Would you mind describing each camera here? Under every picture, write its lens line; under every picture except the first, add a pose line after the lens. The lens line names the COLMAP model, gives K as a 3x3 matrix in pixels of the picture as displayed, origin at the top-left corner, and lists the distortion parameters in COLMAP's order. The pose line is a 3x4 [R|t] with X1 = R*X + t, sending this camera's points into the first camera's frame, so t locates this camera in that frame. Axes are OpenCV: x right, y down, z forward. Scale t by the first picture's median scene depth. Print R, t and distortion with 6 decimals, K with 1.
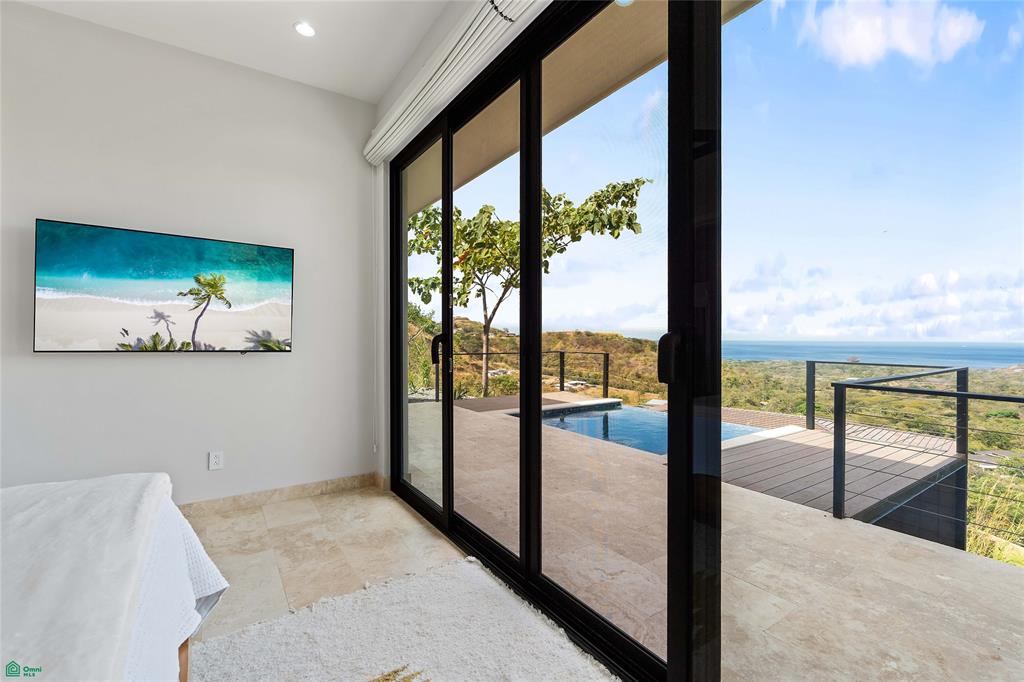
lens RADIAL K [[442.5, 0, 511.4], [0, 442.5, 337.1], [0, 0, 1]] dist [0.003120, -0.001228]
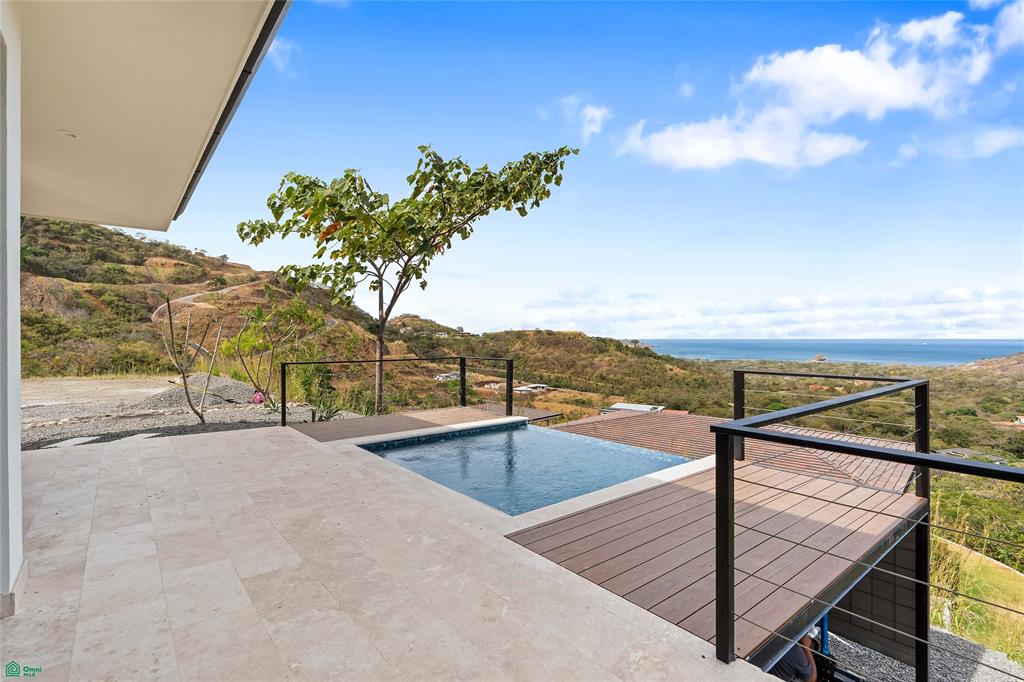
lens RADIAL K [[484.6, 0, 508.5], [0, 484.6, 334.0], [0, 0, 1]] dist [0.001645, 0.000031]
pose [[0.996198, -0.006192, 0.086894, 0.092328], [0.006681, 0.999963, -0.005334, -0.003466], [-0.086858, 0.005895, 0.996203, 0.089860]]
